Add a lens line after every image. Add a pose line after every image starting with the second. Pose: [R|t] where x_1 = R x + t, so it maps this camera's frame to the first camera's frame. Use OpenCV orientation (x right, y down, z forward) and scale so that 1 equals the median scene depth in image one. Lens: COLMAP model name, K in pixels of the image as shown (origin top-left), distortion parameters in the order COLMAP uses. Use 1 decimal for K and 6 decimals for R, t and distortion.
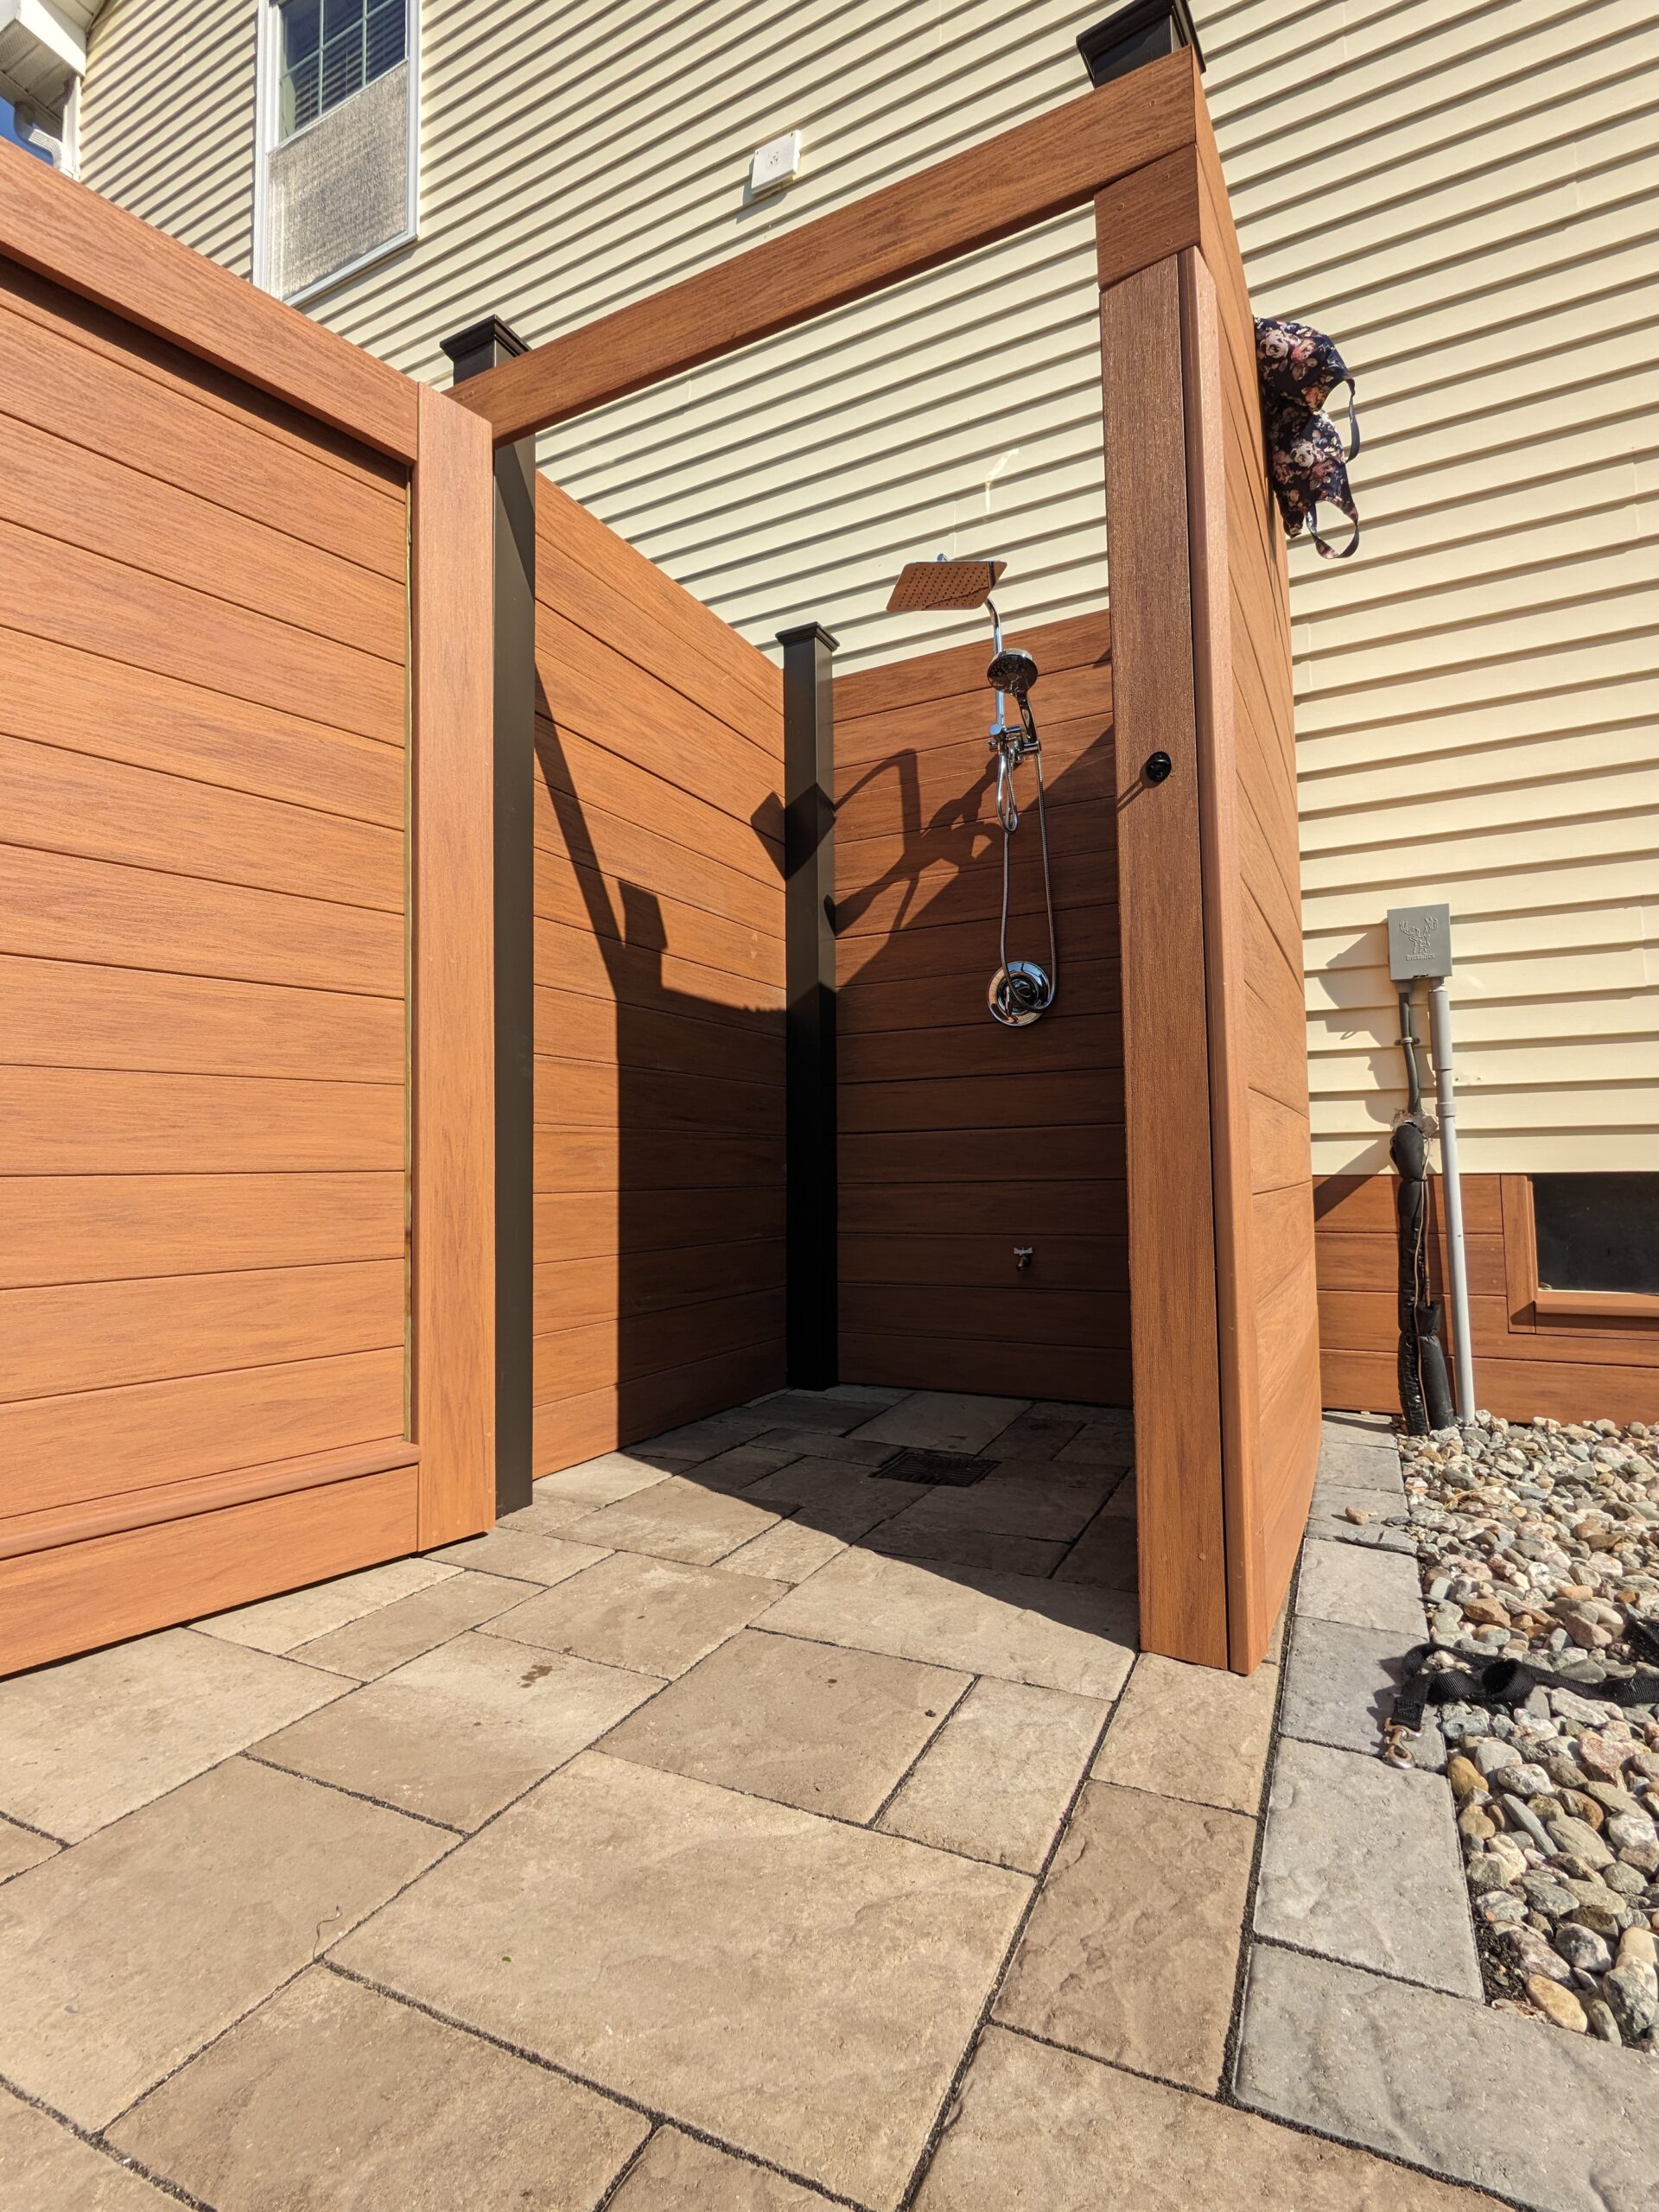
lens RADIAL K [[1067.1, 0, 829.4], [0, 1067.1, 1101.9], [0, 0, 1]] dist [0.008354, -0.000714]
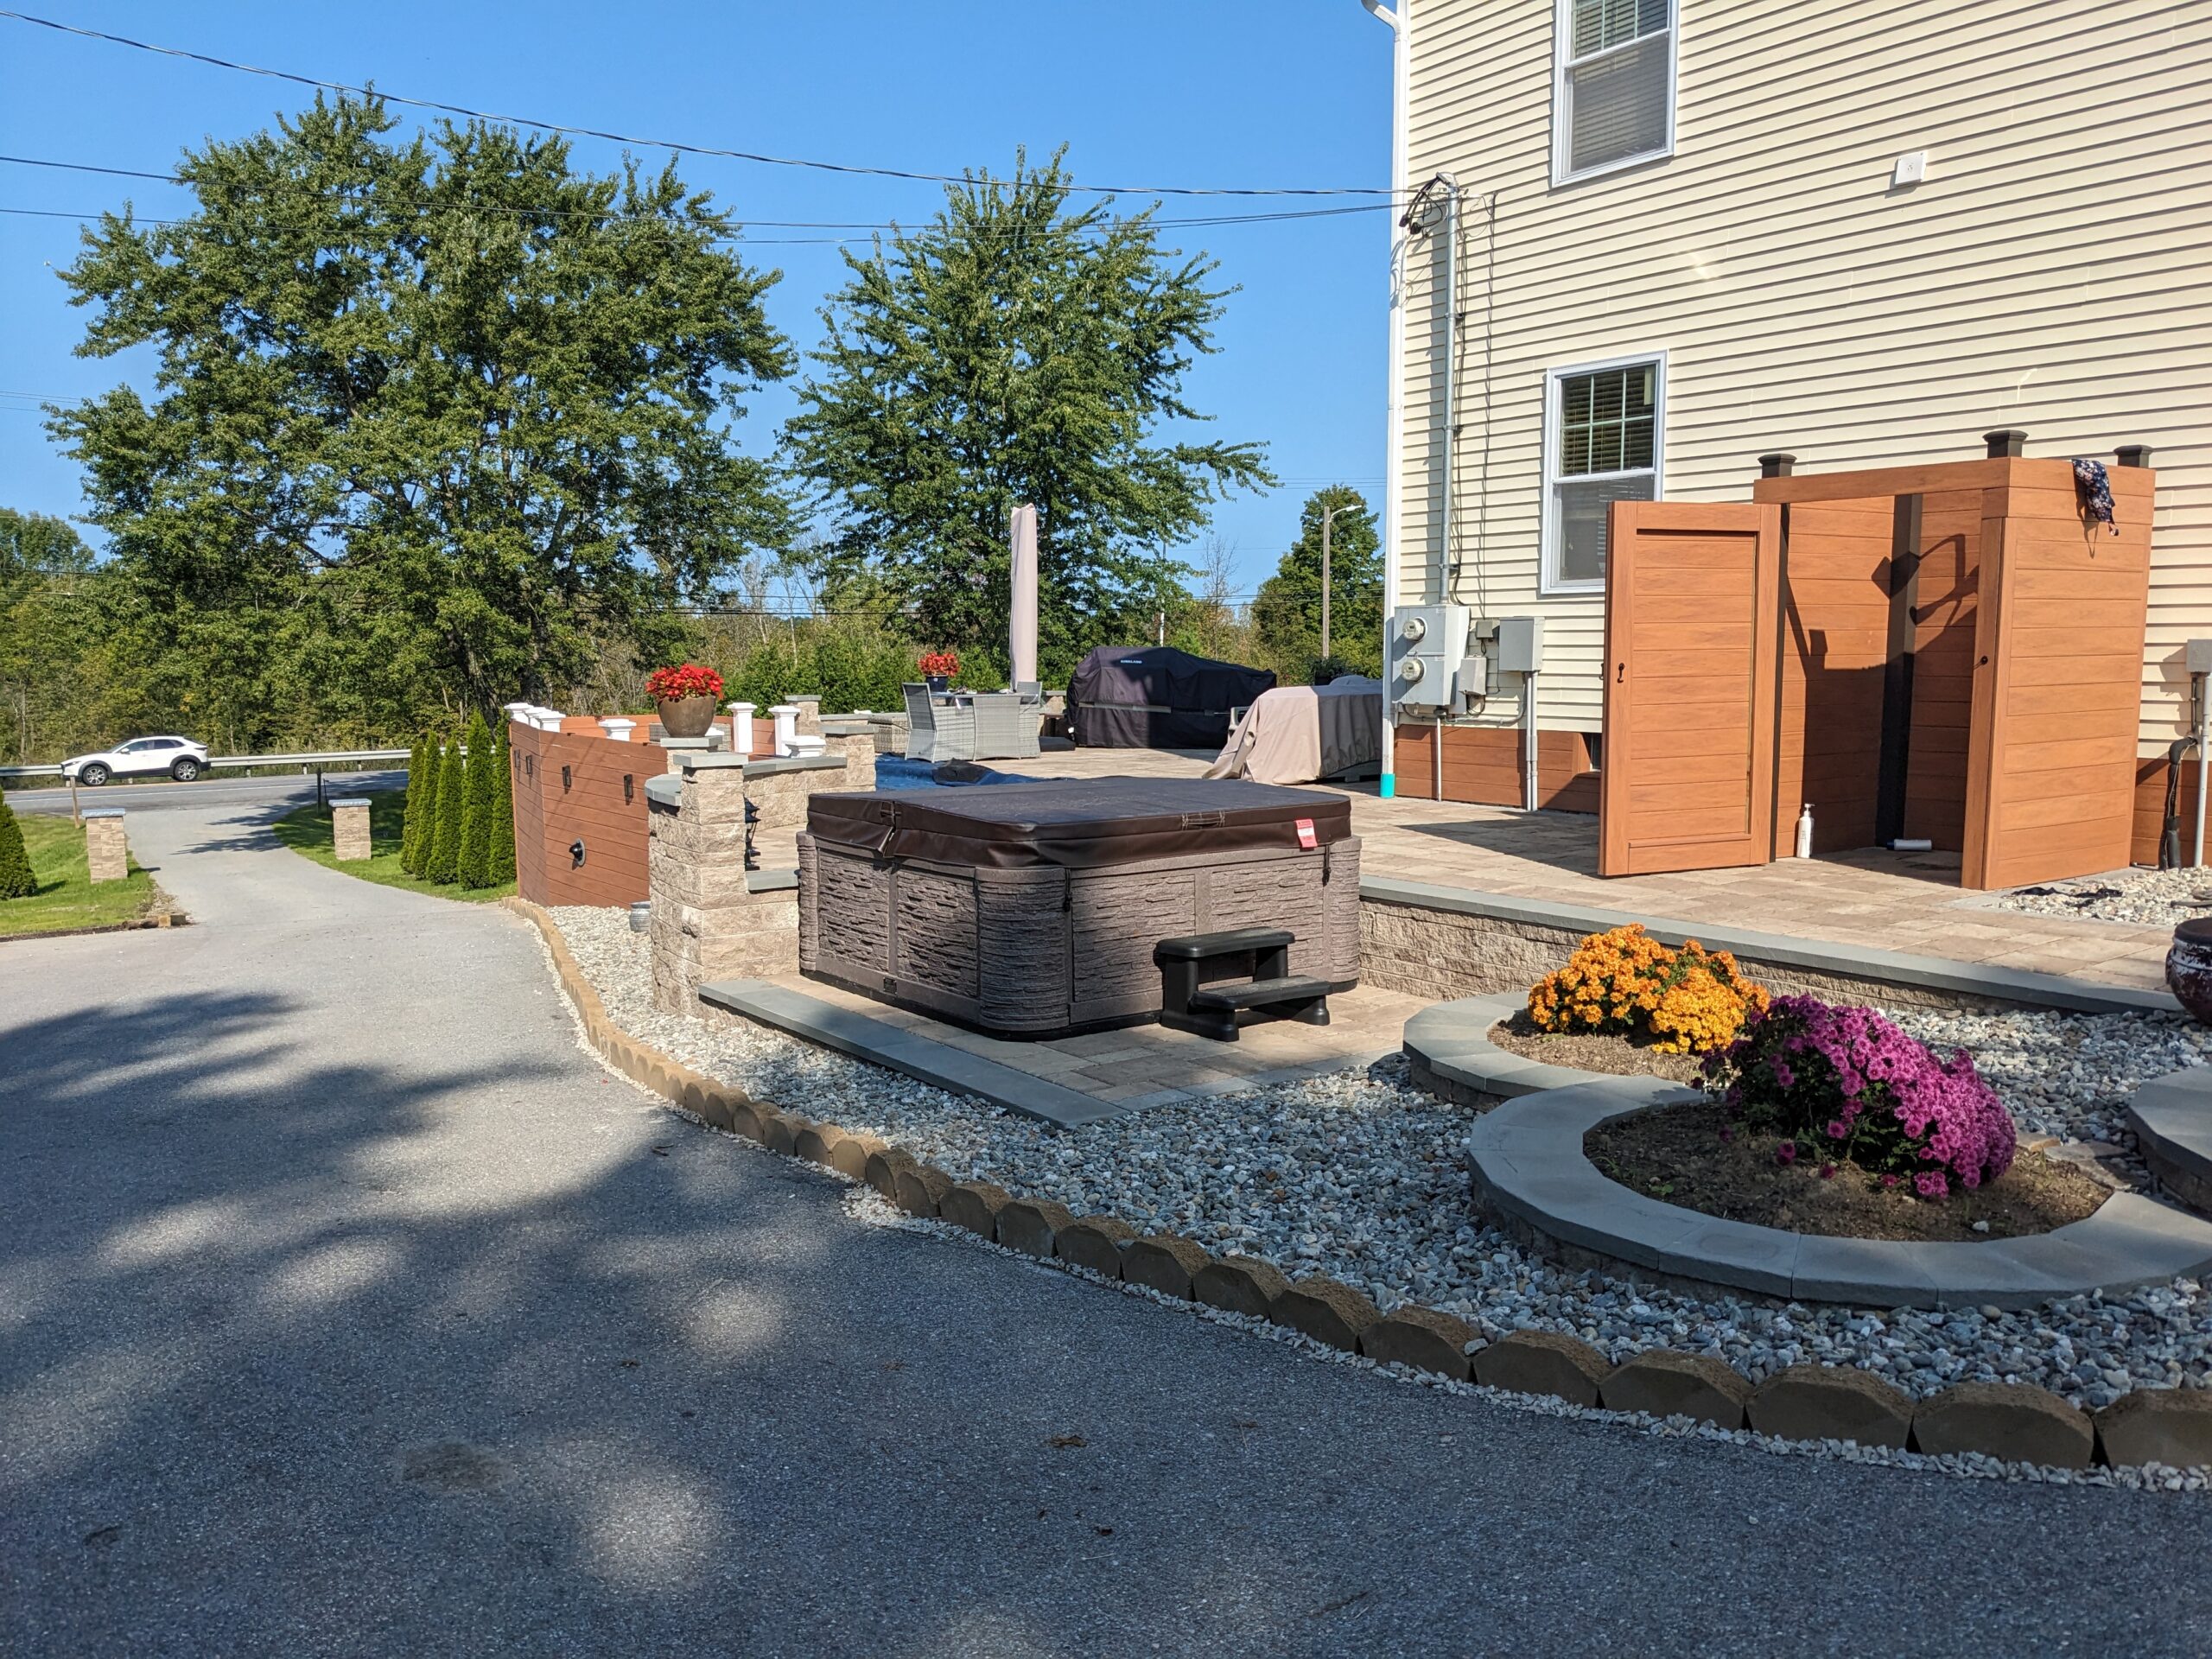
lens RADIAL K [[1789.2, 0, 1054.6], [0, 1789.2, 889.9], [0, 0, 1]] dist [-0.015579, -0.009765]
pose [[0.876671, 0.072721, -0.475562, 0.248724], [0.028662, 0.978859, 0.202520, -0.457486], [0.480236, -0.191174, 0.856053, -3.149866]]
